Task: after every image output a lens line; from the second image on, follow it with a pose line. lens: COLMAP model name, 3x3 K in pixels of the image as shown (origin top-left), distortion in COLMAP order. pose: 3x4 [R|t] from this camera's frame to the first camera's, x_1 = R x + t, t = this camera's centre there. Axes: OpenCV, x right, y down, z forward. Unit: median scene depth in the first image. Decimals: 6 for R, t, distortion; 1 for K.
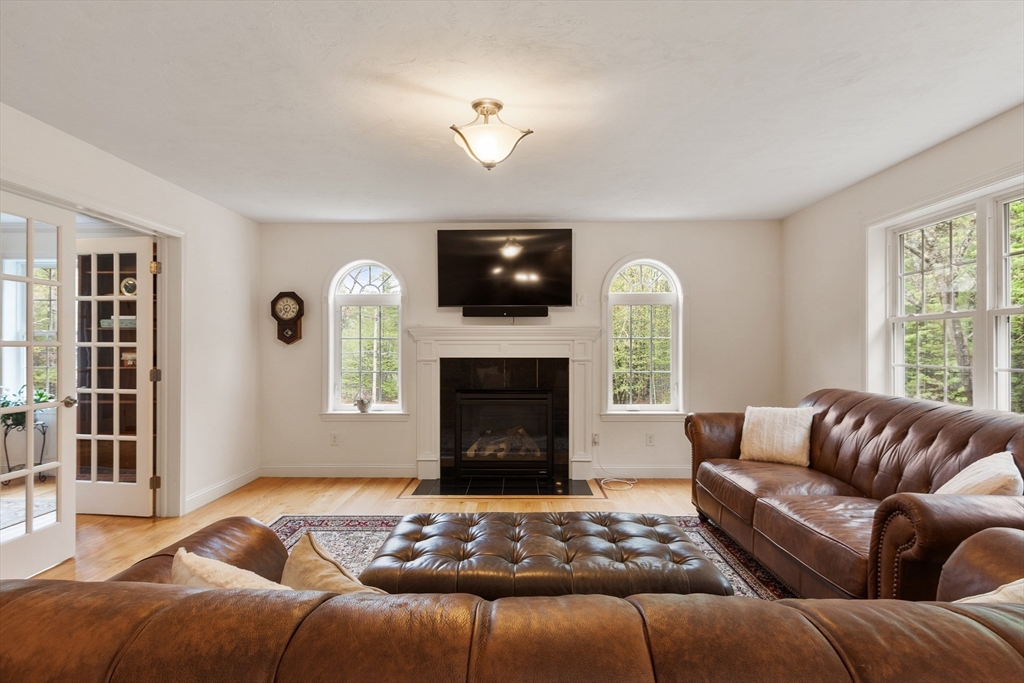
lens RADIAL K [[527.9, 0, 511.7], [0, 527.9, 346.1], [0, 0, 1]] dist [0.010596, -0.001185]
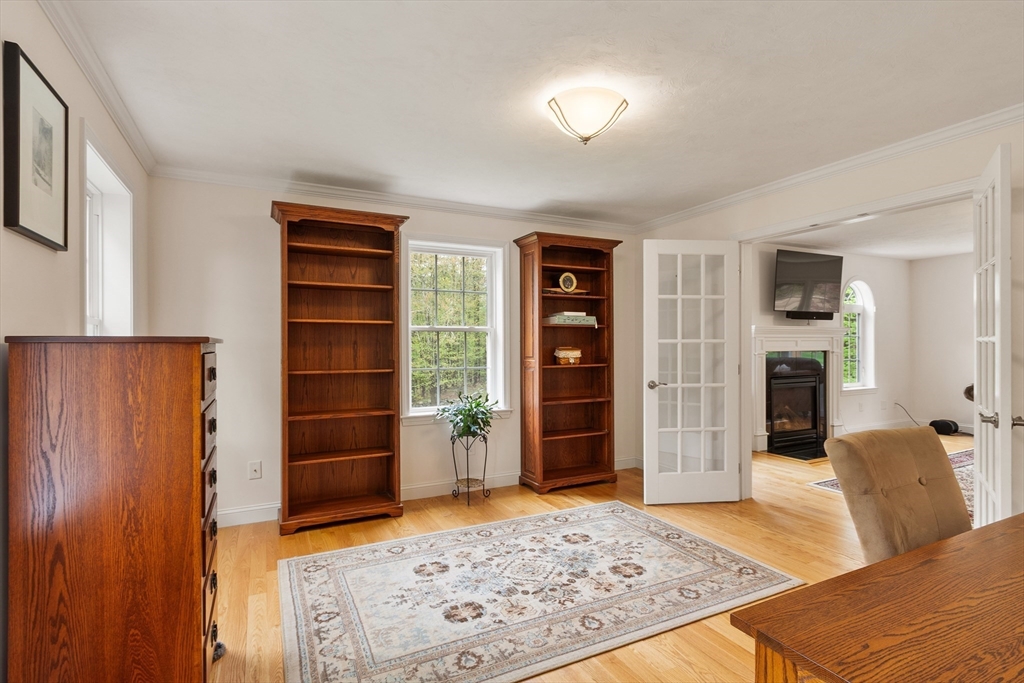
lens RADIAL K [[497.0, 0, 512.0], [0, 497.0, 341.5], [0, 0, 1]] dist [0.000292, 0.000128]
pose [[0.885414, -0.002484, 0.464796, -1.227662], [0.003868, 0.999990, -0.002023, -0.001516], [-0.464787, 0.003589, 0.885416, 0.251368]]
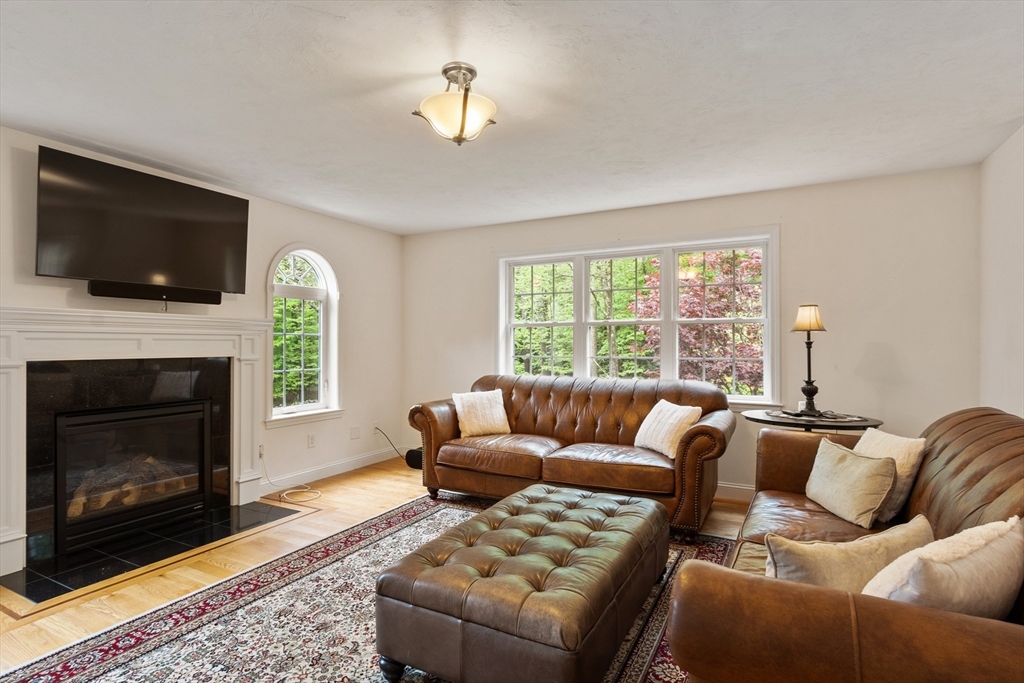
lens RADIAL K [[506.5, 0, 499.2], [0, 506.5, 345.1], [0, 0, 1]] dist [-0.001415, -0.000402]
pose [[0.476039, 0.000142, 0.879424, -0.387971], [-0.002320, 0.999997, 0.001094, 0.002098], [-0.879421, -0.002561, 0.476038, 0.274016]]
